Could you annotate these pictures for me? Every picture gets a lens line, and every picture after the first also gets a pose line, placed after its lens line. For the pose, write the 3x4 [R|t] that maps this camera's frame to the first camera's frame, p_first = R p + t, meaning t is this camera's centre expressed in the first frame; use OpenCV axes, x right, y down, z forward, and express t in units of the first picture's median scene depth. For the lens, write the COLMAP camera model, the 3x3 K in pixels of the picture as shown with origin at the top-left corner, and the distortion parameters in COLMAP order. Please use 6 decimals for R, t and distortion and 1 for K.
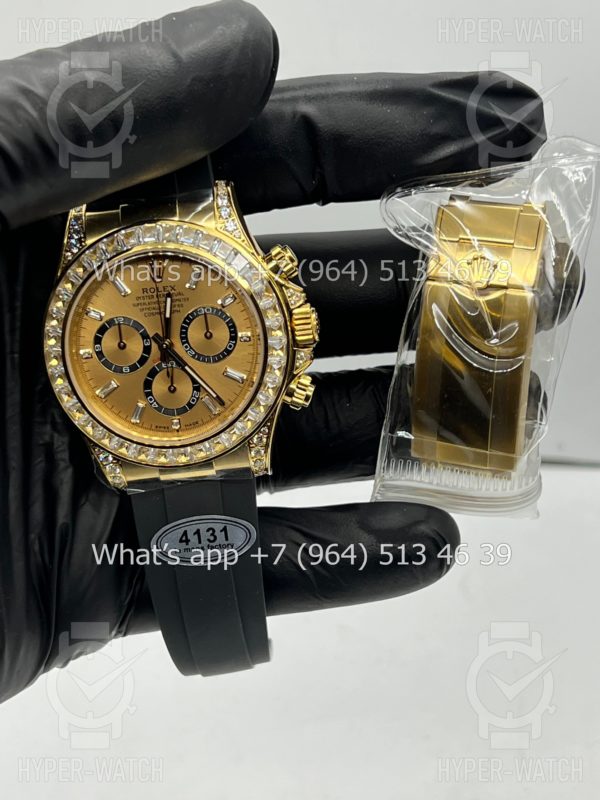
lens RADIAL K [[1505.1, 0, 300.0], [0, 1505.1, 400.0], [0, 0, 1]] dist [0.365340, -0.015639]
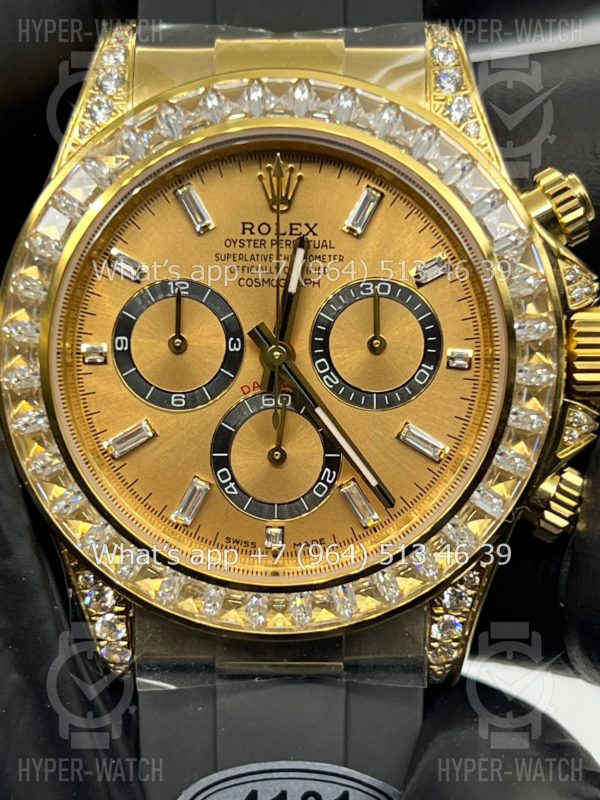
lens RADIAL K [[1841.7, 0, 300.0], [0, 1841.7, 400.0], [0, 0, 1]] dist [0.277029, -0.069224]
pose [[0.989980, 0.129895, 0.055377, -0.110167], [-0.121544, 0.983489, -0.134073, 0.047517], [-0.071878, 0.125999, 0.989423, 0.469837]]
